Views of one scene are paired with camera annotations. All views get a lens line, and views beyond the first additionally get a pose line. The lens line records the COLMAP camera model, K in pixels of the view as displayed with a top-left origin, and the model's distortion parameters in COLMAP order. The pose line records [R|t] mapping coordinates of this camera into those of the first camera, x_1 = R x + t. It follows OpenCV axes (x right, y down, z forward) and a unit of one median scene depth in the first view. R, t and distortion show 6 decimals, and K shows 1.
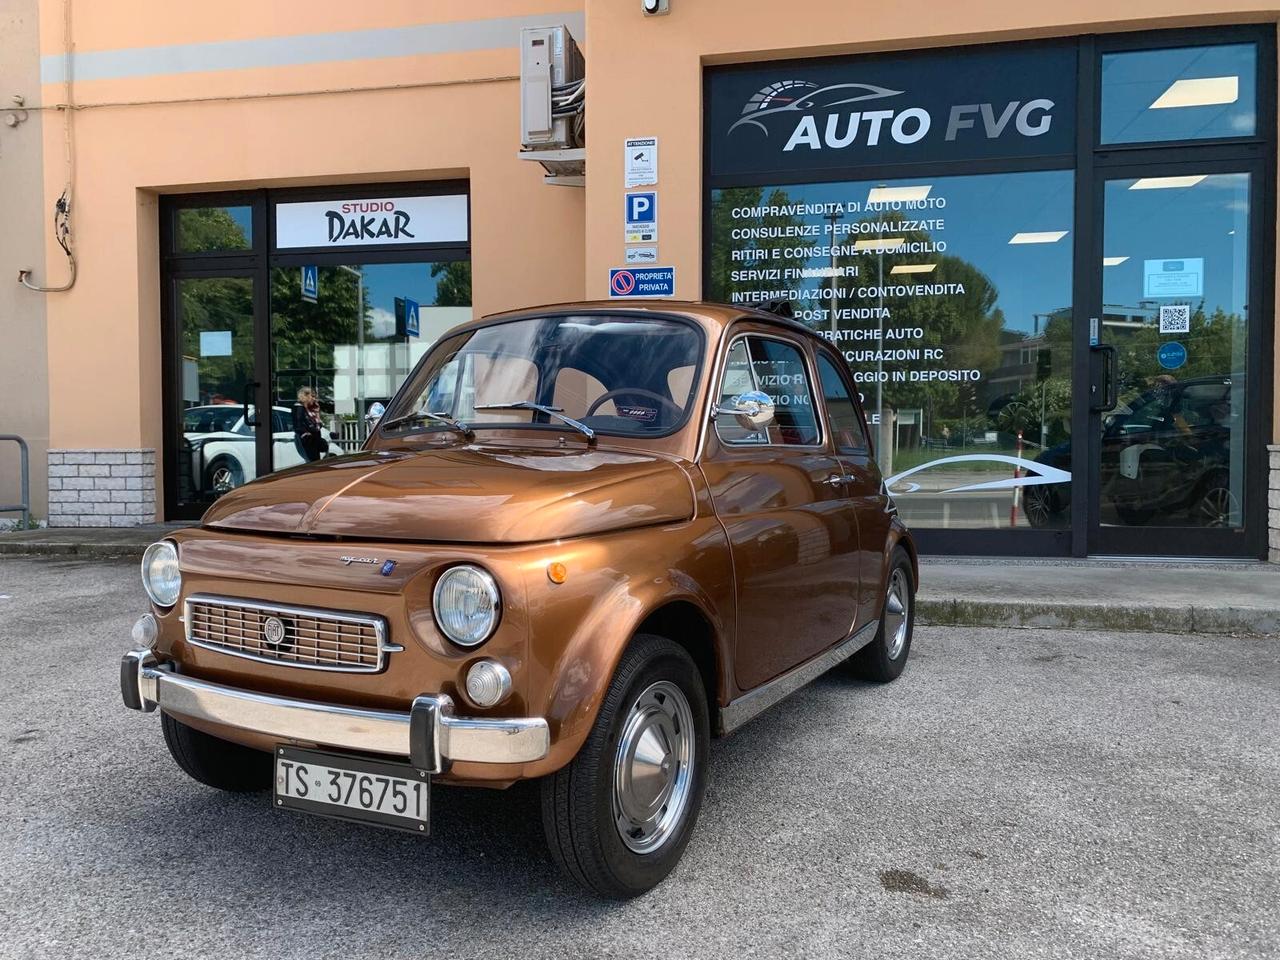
lens RADIAL K [[914.0, 0, 659.9], [0, 914.0, 507.3], [0, 0, 1]] dist [0.006437, -0.008373]
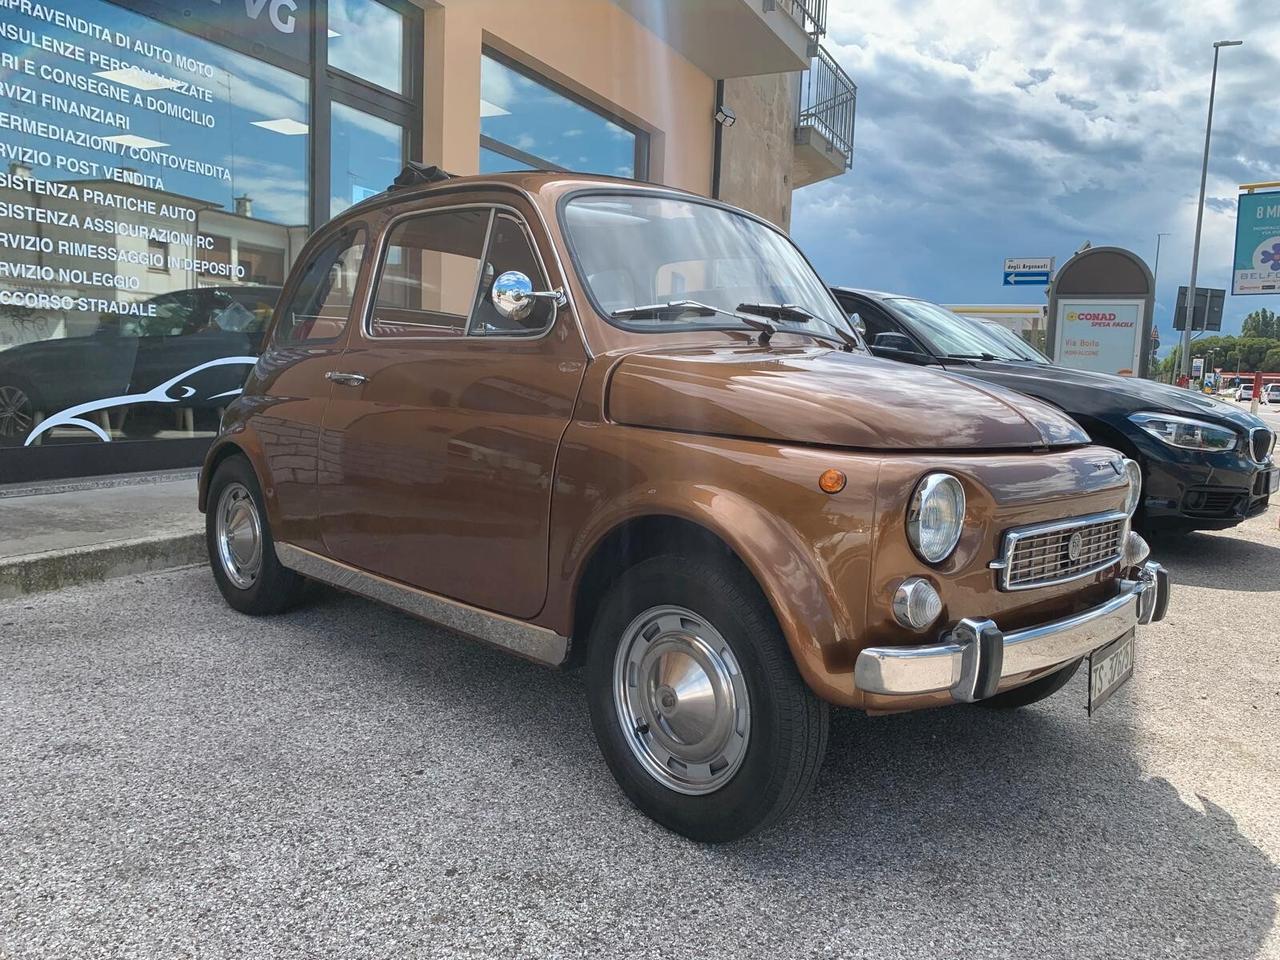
lens RADIAL K [[930.0, 0, 618.4], [0, 930.0, 456.5], [0, 0, 1]] dist [0.000456, -0.010171]
pose [[0.313238, -0.072664, 0.946891, -0.449345], [0.026972, 0.997347, 0.067613, -0.009522], [-0.949292, 0.004360, 0.314366, 0.342481]]
